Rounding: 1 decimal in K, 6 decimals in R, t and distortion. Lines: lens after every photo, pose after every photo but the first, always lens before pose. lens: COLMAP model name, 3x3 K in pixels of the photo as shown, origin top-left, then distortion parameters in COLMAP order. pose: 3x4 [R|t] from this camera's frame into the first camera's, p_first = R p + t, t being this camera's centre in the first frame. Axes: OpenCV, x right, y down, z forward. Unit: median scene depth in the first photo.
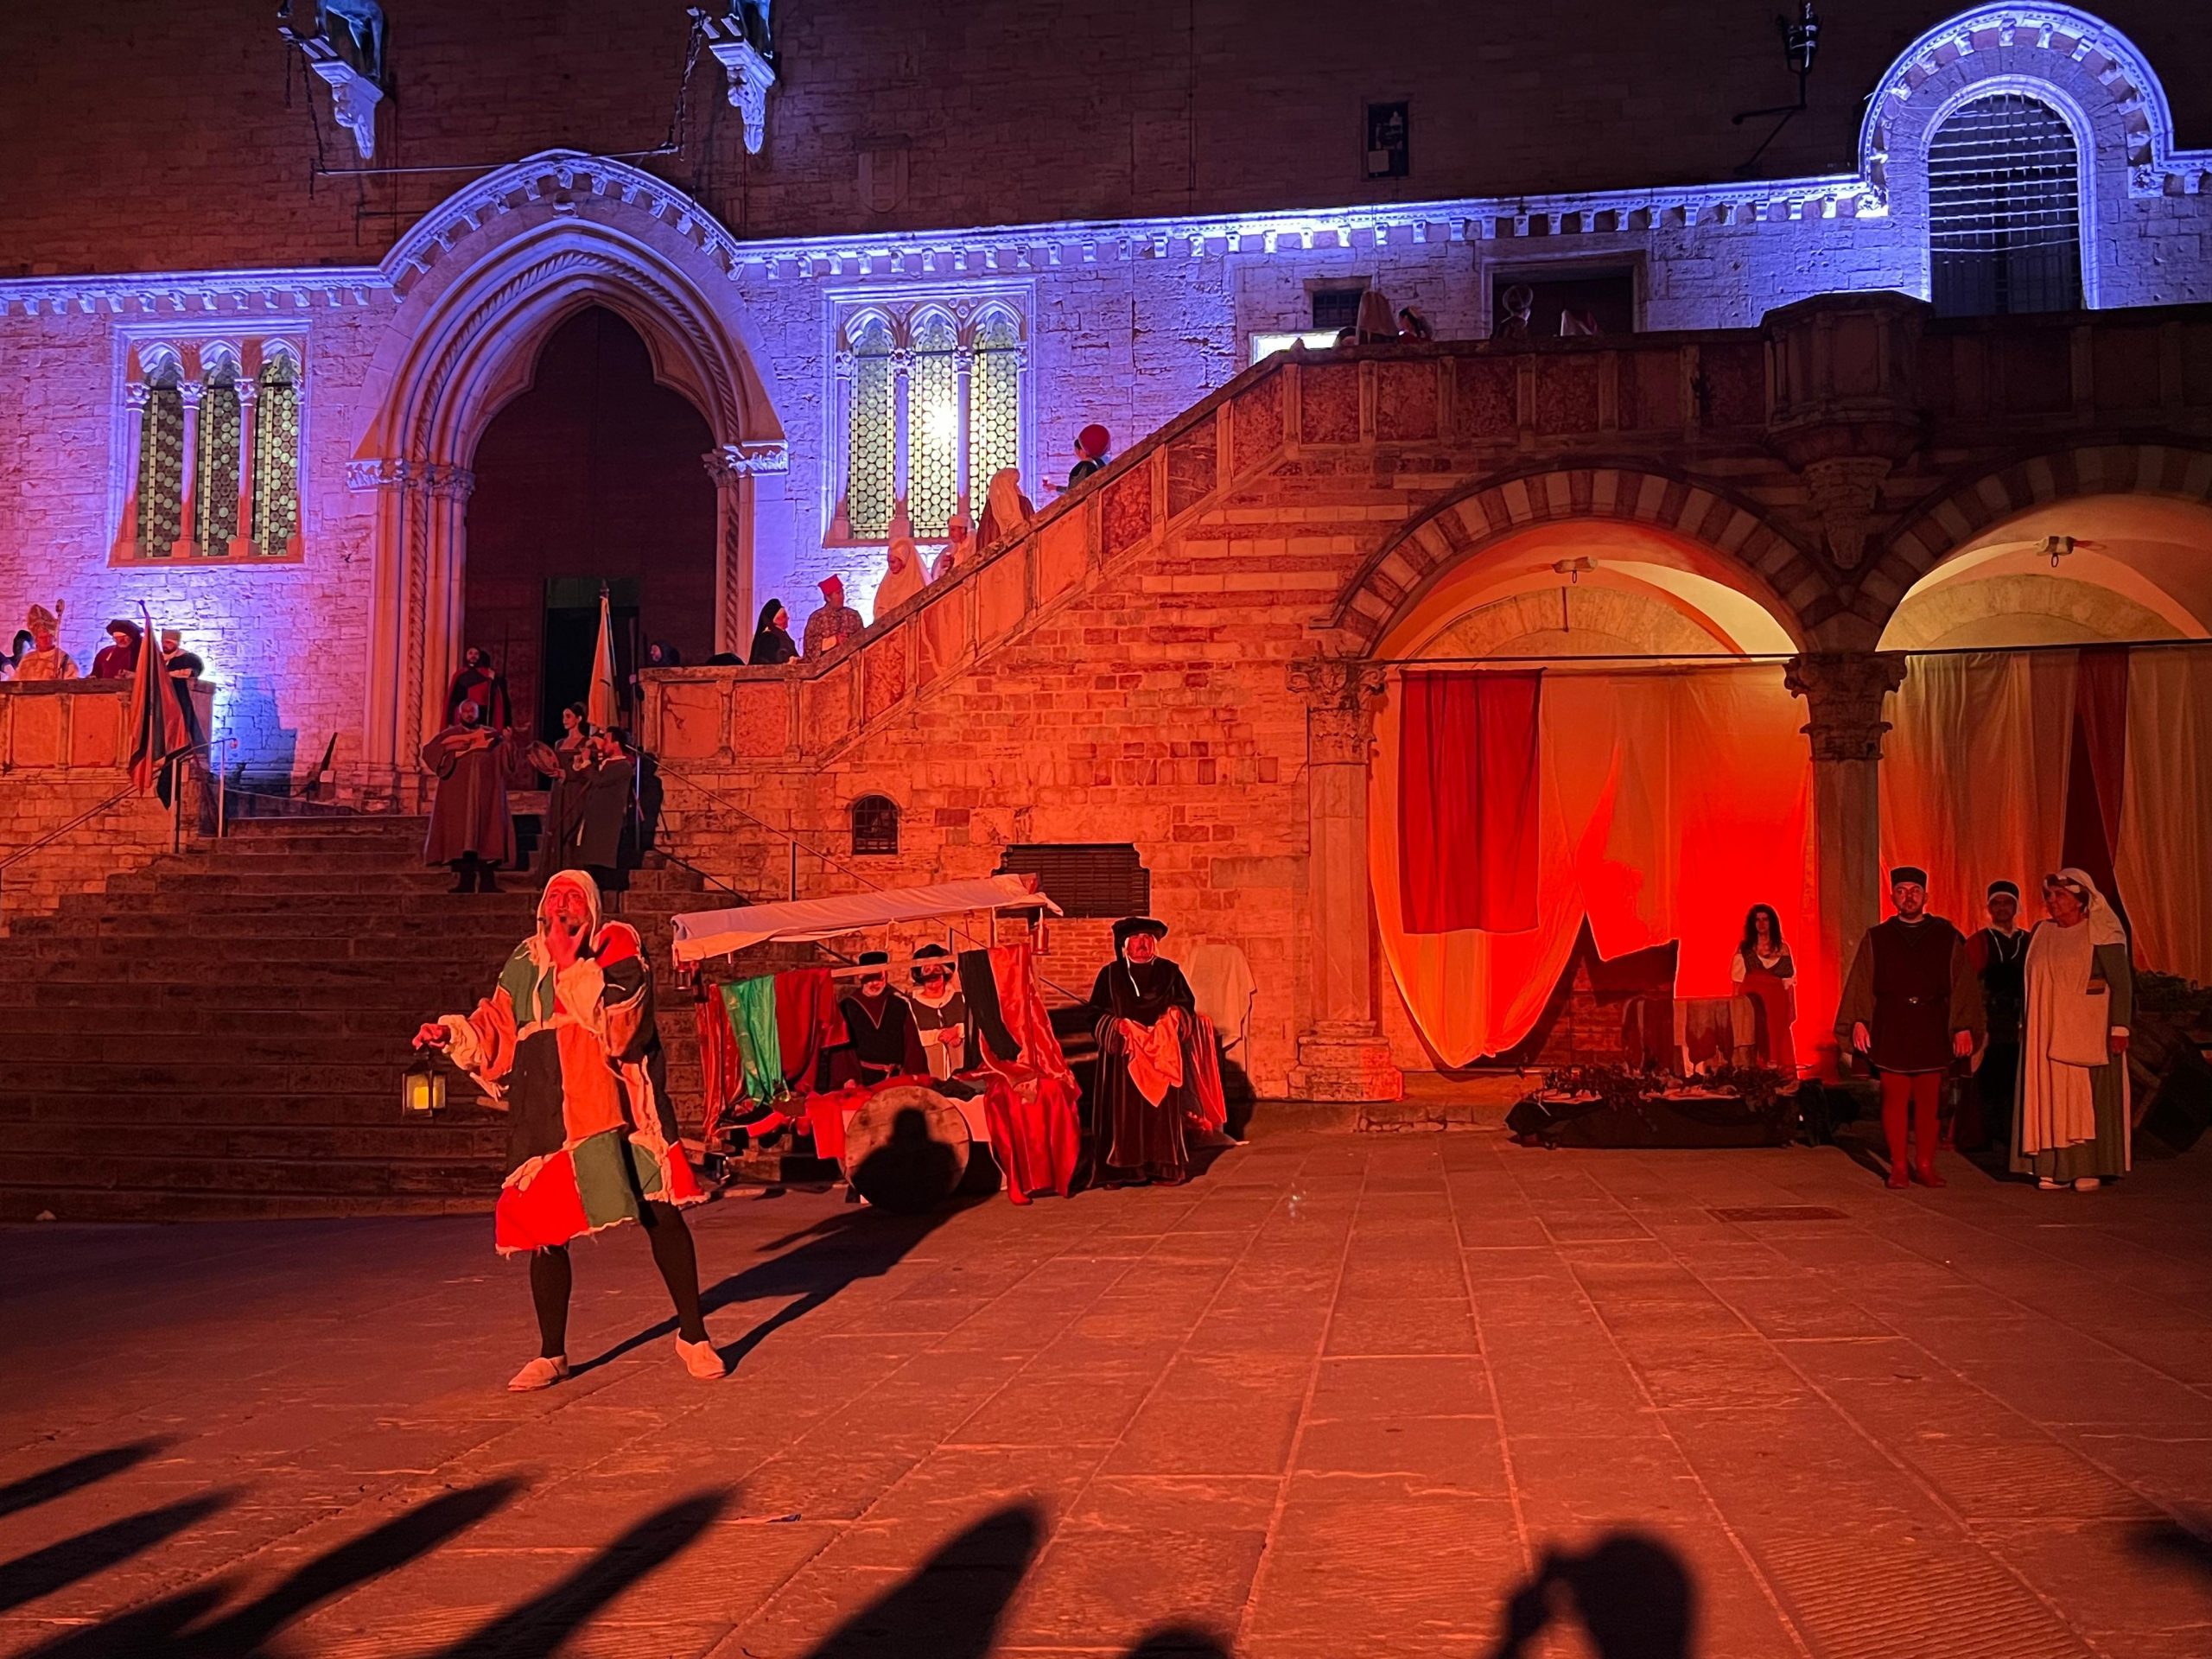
lens RADIAL K [[2124.6, 0, 1109.6], [0, 2124.6, 802.8], [0, 0, 1]] dist [0.033965, 0.000000]
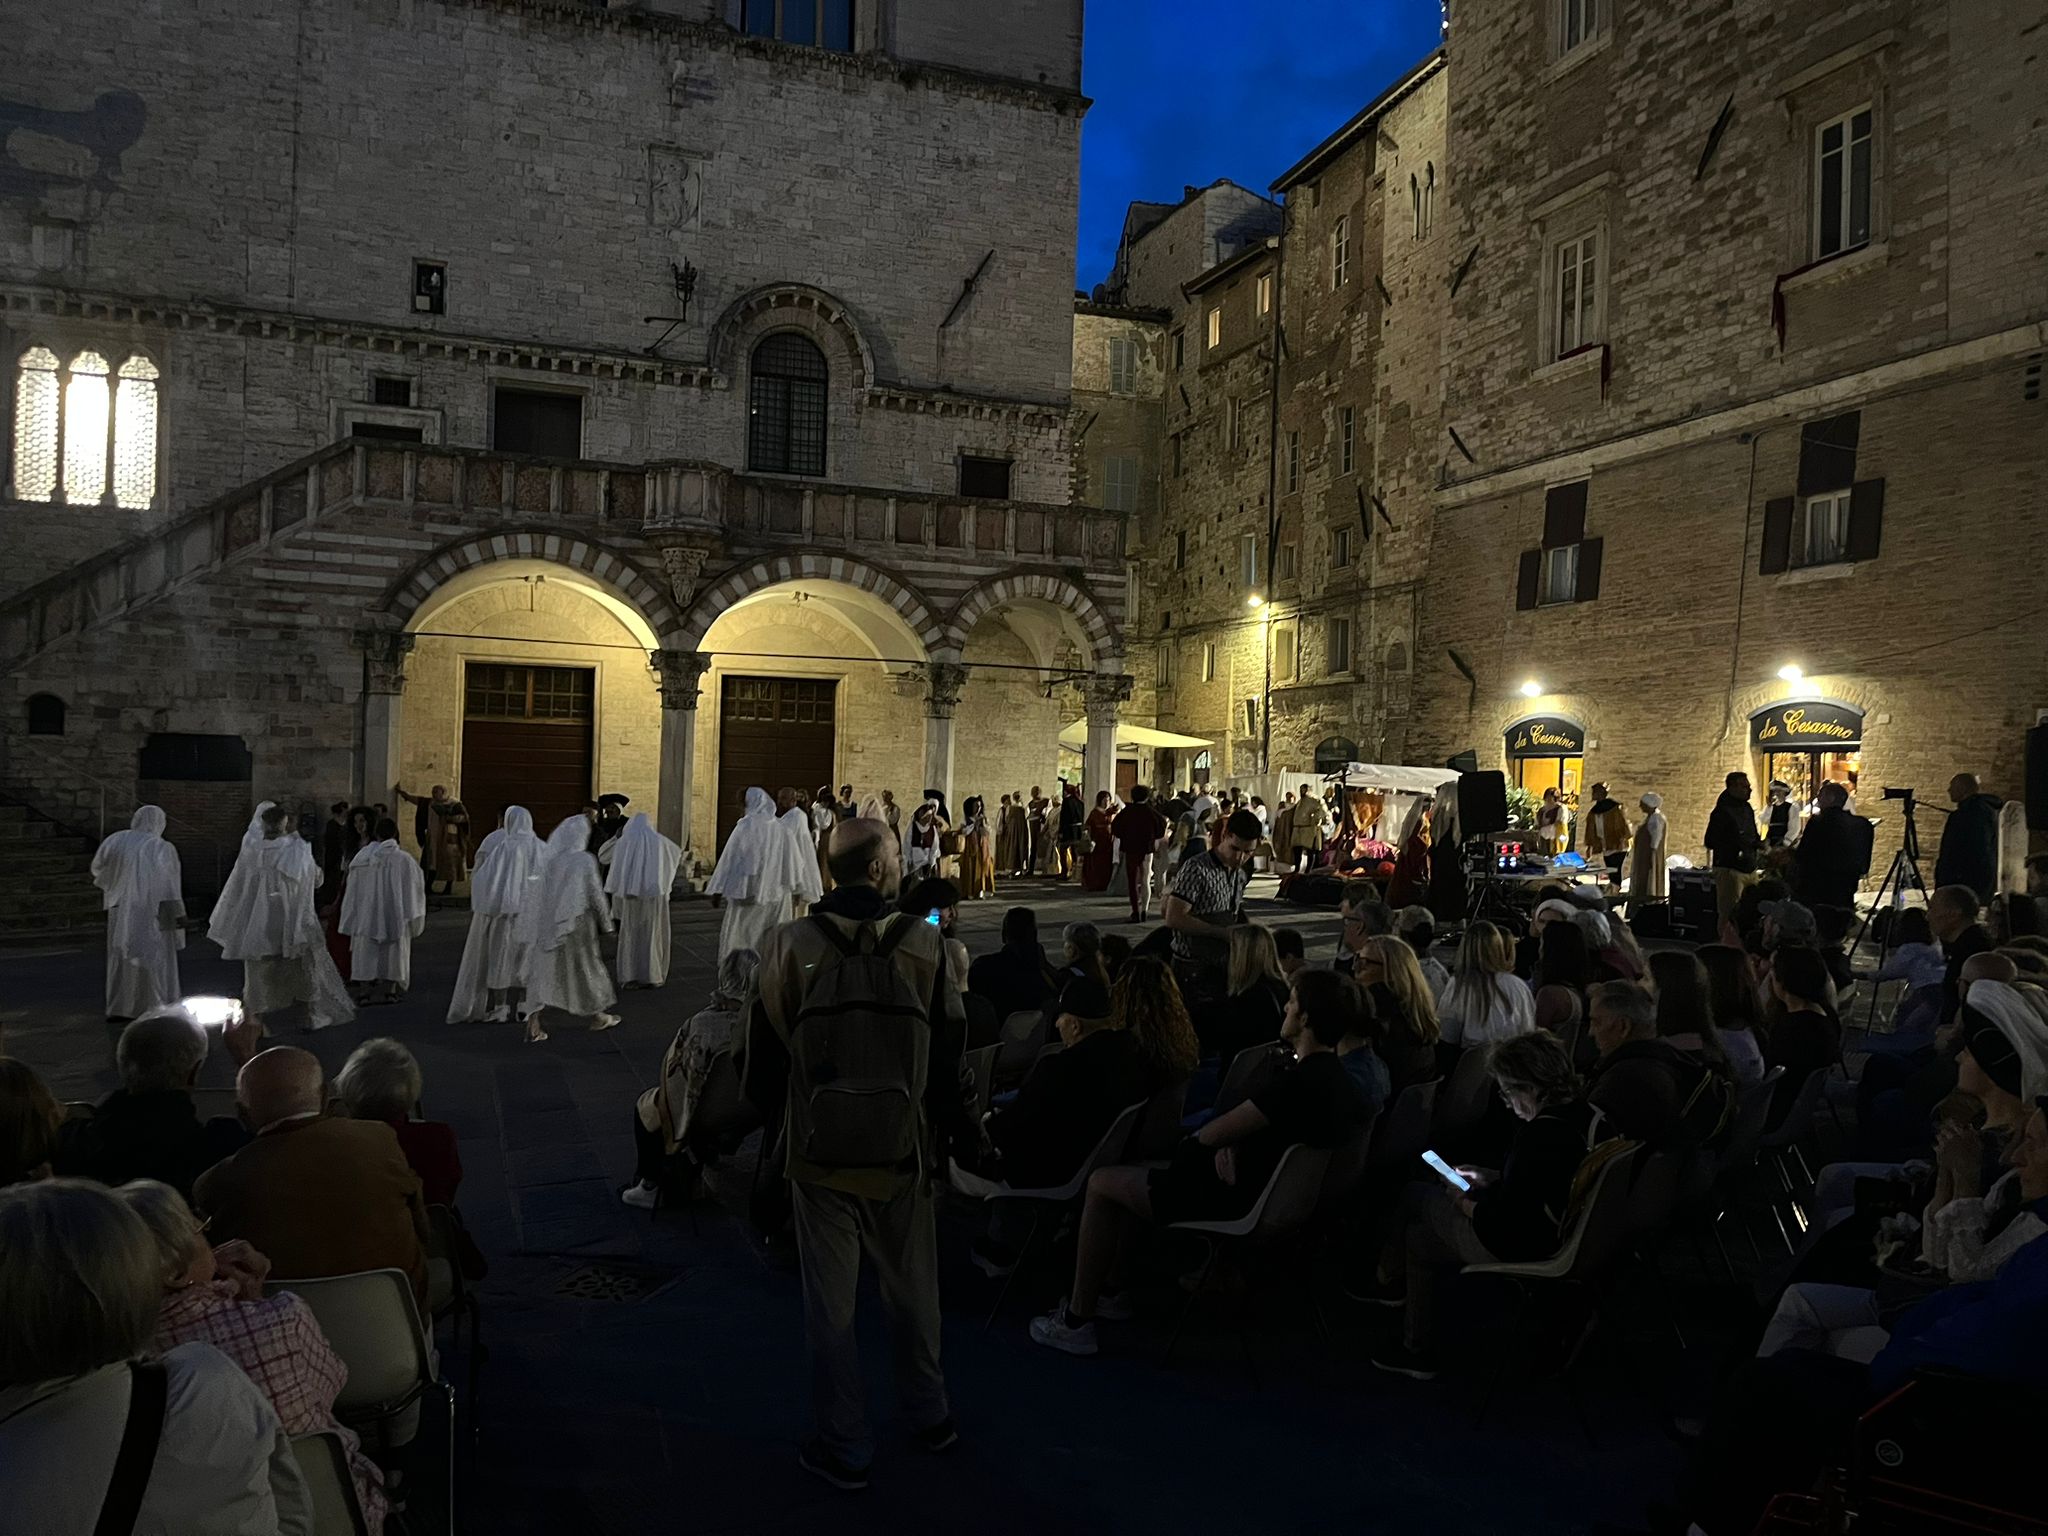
lens RADIAL K [[1536.7, 0, 1013.6], [0, 1536.7, 778.0], [0, 0, 1]] dist [0.040597, -0.042777]
pose [[0.878065, 0.025367, 0.477868, -0.034554], [-0.065220, 0.995620, 0.066988, -0.065235], [-0.474076, -0.089986, 0.875873, -0.296438]]
